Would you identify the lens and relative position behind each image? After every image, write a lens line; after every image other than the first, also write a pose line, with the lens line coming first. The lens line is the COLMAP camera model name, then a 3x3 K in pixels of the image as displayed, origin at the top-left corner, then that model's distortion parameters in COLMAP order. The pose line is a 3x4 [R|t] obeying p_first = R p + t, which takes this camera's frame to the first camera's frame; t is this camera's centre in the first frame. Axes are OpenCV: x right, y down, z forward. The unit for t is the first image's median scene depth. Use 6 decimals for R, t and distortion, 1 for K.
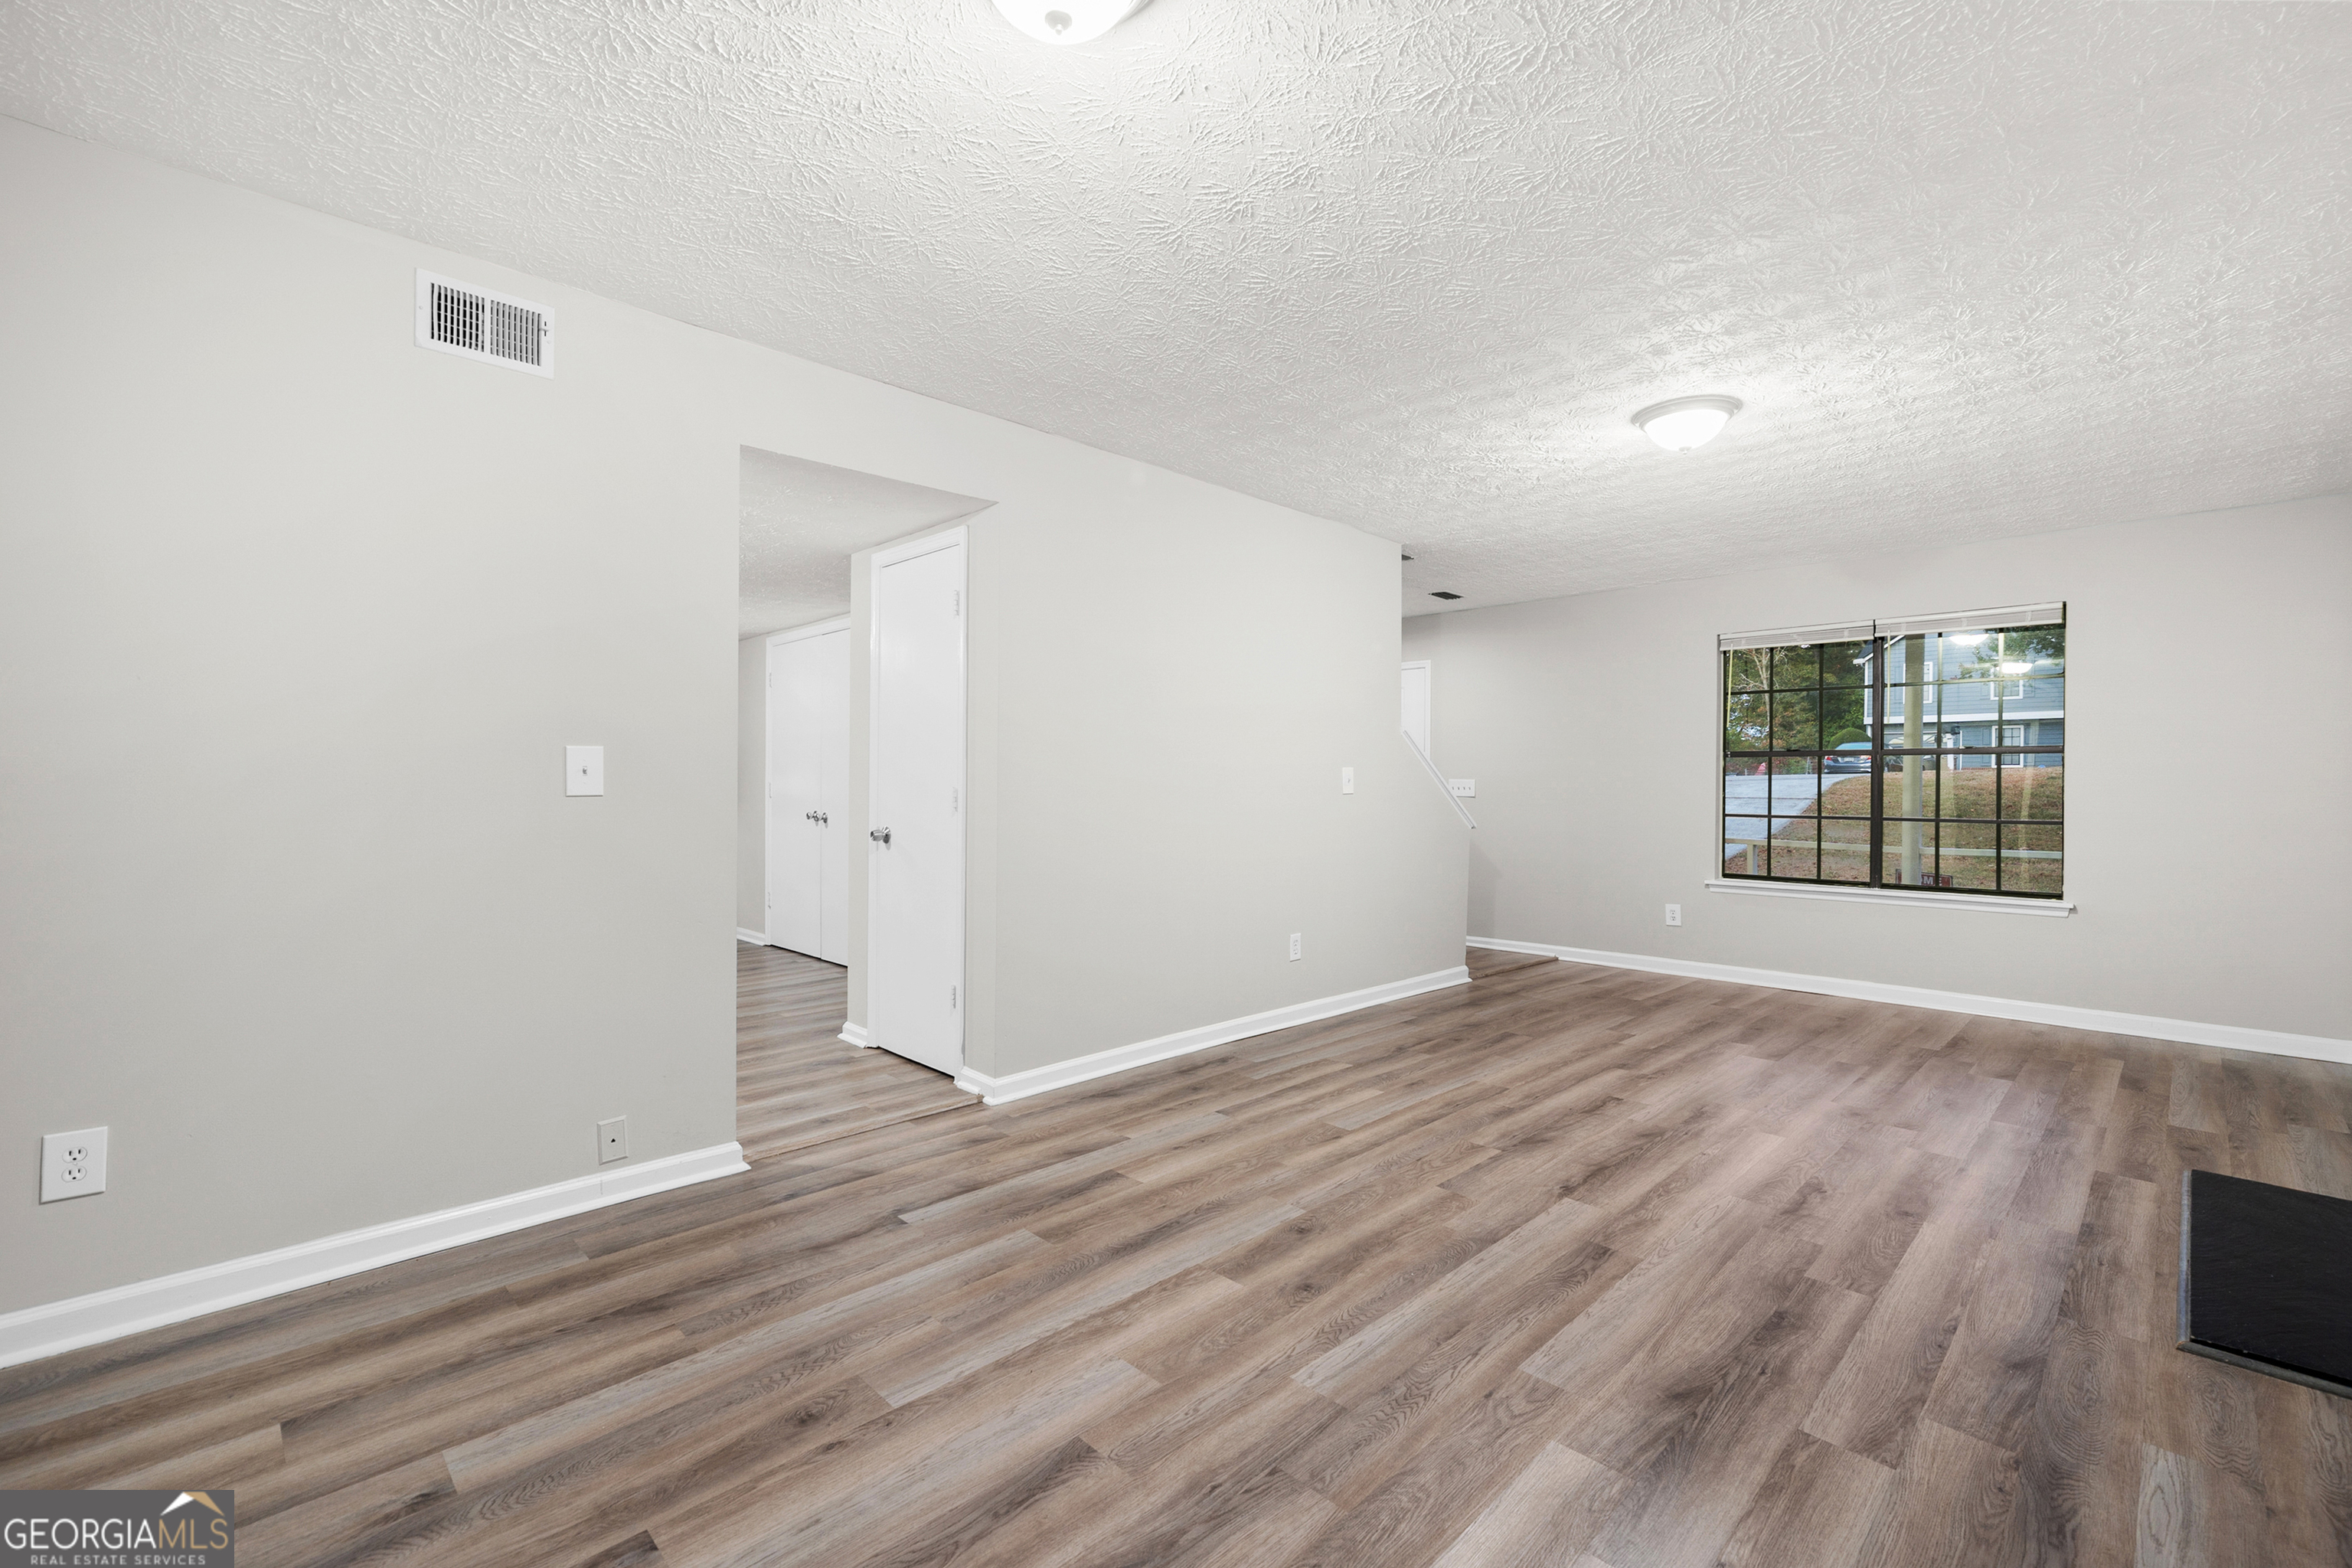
lens RADIAL K [[997.0, 0, 1184.2], [0, 997.0, 787.1], [0, 0, 1]] dist [0.000523, 0.000318]
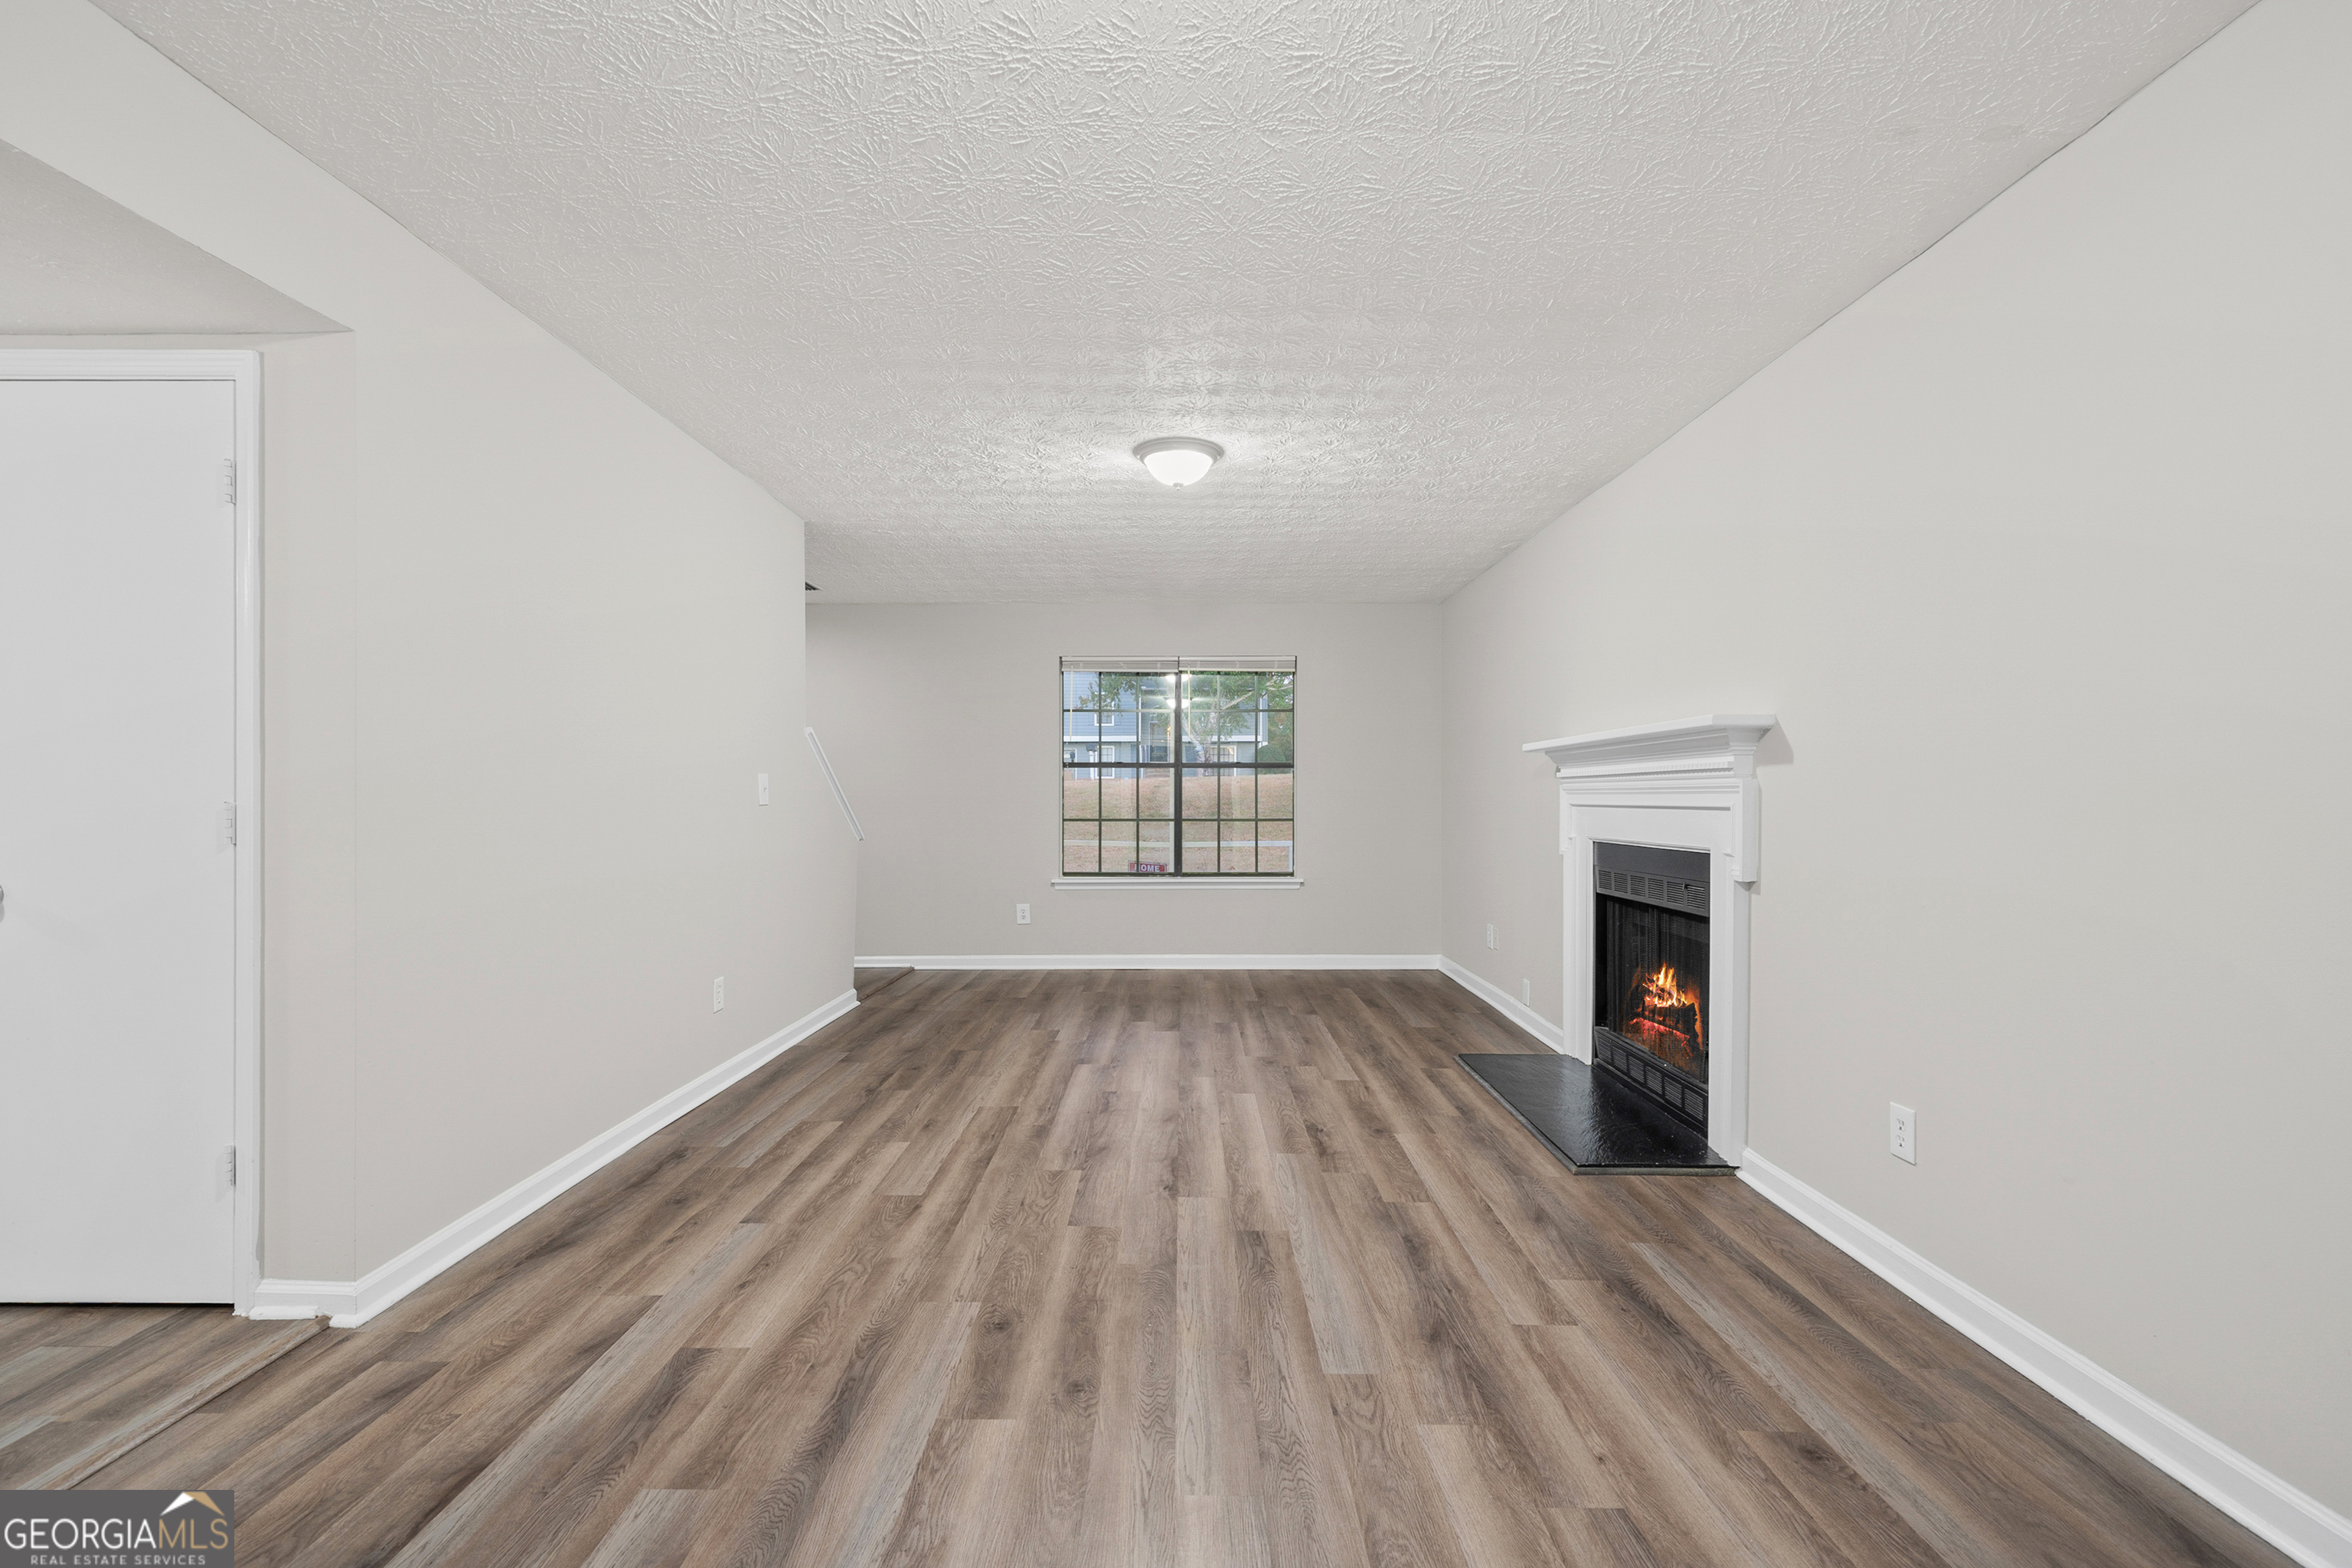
lens RADIAL K [[997.0, 0, 1178.7], [0, 997.0, 800.7], [0, 0, 1]] dist [0.000523, 0.000318]
pose [[0.707450, -0.009663, 0.706697, -0.288114], [0.005806, 0.999952, 0.007861, -0.002097], [-0.706739, -0.001458, 0.707472, 0.239100]]
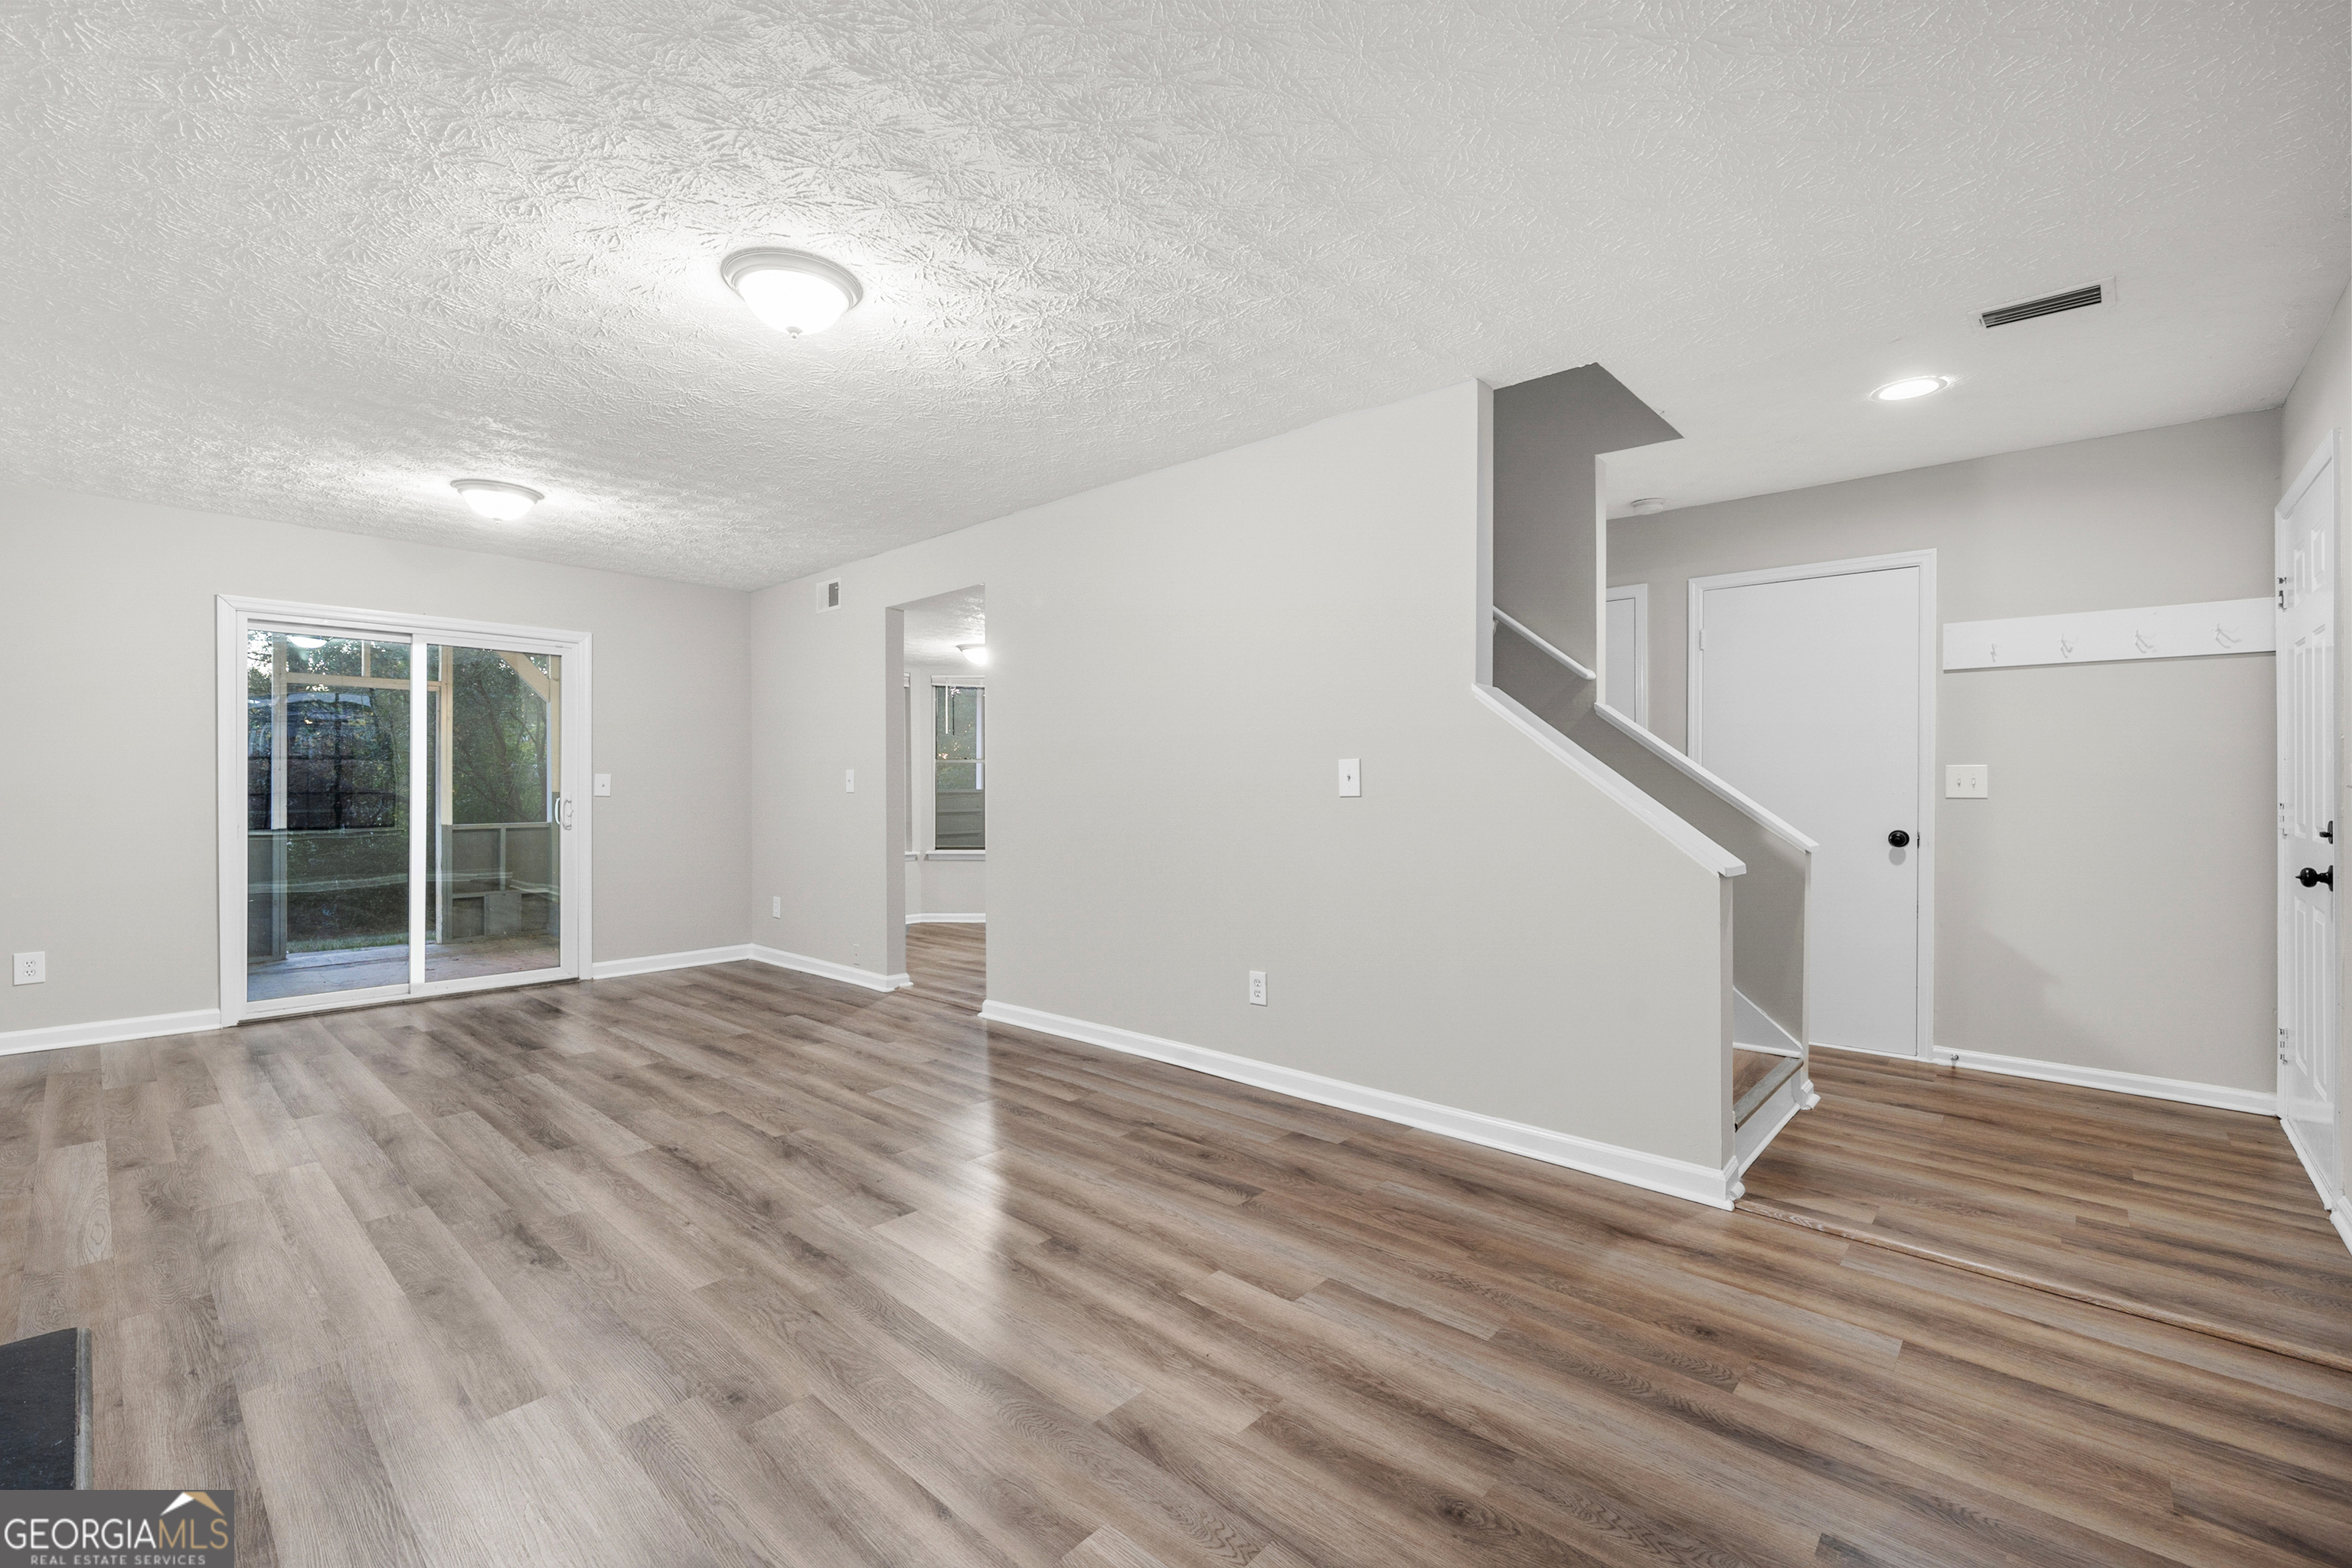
lens RADIAL K [[997.0, 0, 1183.4], [0, 997.0, 782.3], [0, 0, 1]] dist [0.000523, 0.000318]
pose [[0.053947, -0.009832, -0.998495, 1.336194], [-0.000934, 0.999951, -0.009897, 0.005739], [0.998543, 0.001466, 0.053936, 1.323460]]
